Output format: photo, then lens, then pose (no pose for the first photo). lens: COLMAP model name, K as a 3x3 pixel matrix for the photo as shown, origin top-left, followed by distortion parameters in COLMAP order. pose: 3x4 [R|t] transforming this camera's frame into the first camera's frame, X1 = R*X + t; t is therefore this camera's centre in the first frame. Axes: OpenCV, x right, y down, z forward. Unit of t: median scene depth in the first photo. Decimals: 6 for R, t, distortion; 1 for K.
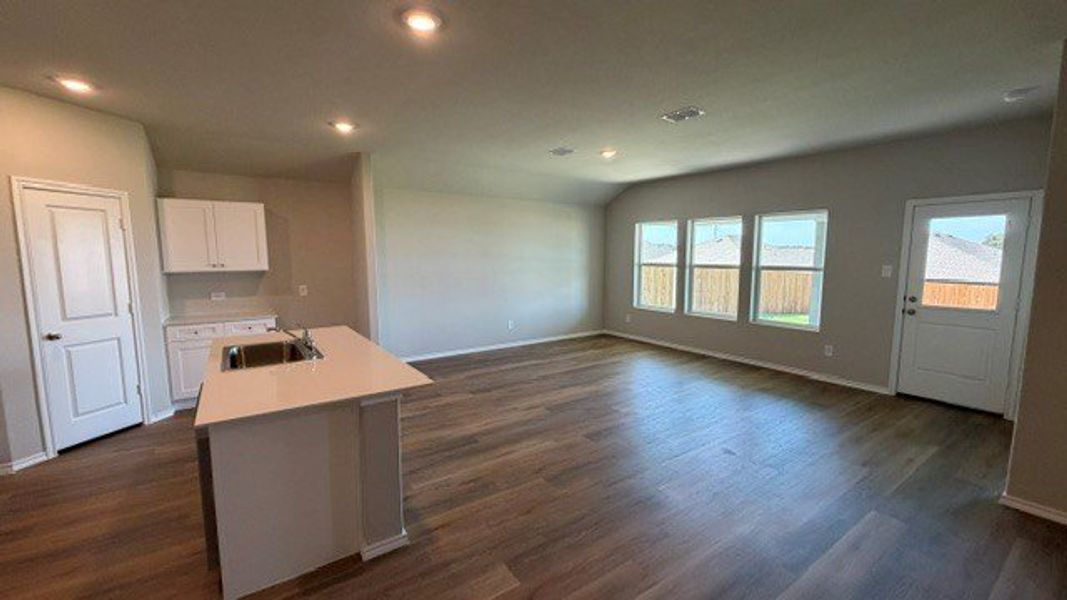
lens RADIAL K [[423.4, 0, 524.9], [0, 423.4, 302.3], [0, 0, 1]] dist [-0.002516, -0.000242]
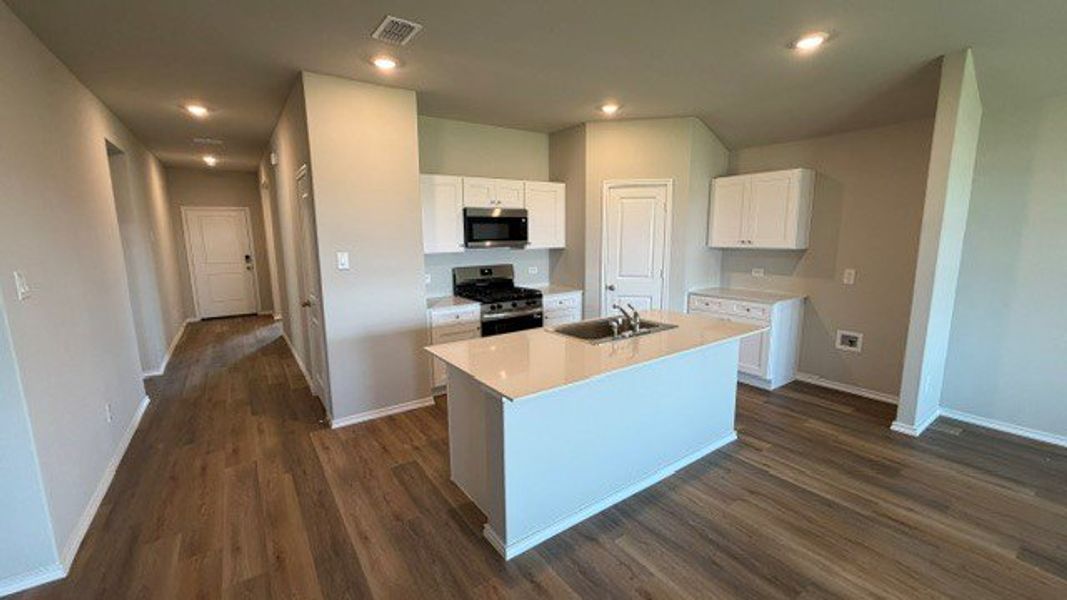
lens RADIAL K [[423.4, 0, 525.3], [0, 423.4, 300.9], [0, 0, 1]] dist [-0.002516, -0.000242]
pose [[0.010774, 0.155980, -0.987702, 0.280759], [-0.099247, 0.983048, 0.154162, -0.056607], [0.995004, 0.096366, 0.026072, 0.527167]]
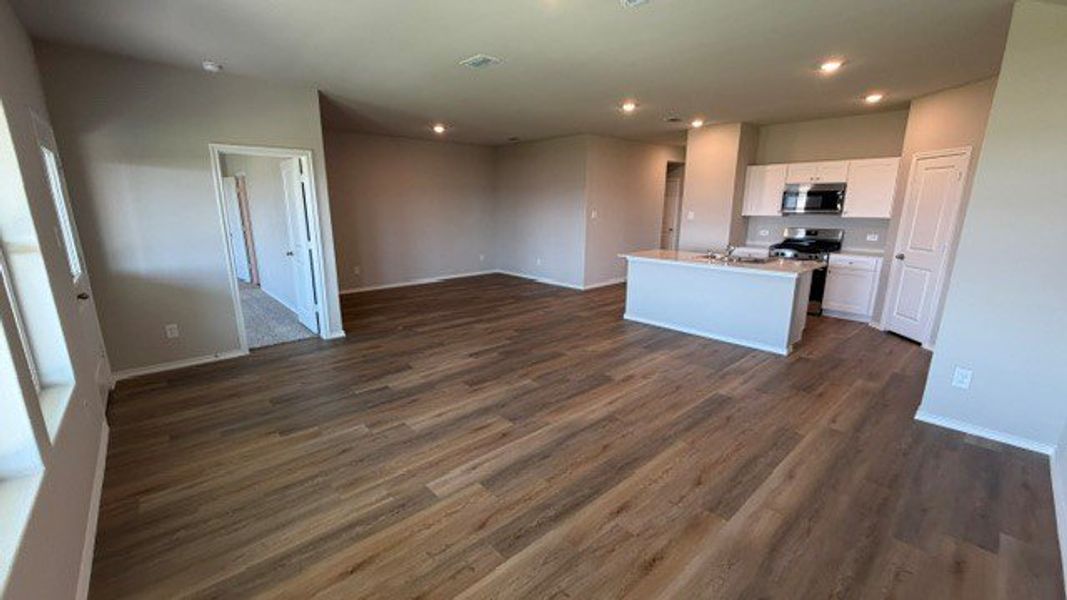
lens RADIAL K [[423.4, 0, 529.2], [0, 423.4, 302.8], [0, 0, 1]] dist [-0.002516, -0.000242]
pose [[-0.991076, 0.031588, -0.129499, 0.340495], [-0.013432, 0.942904, 0.332794, -0.199575], [0.132617, 0.331564, -0.934065, 1.799151]]
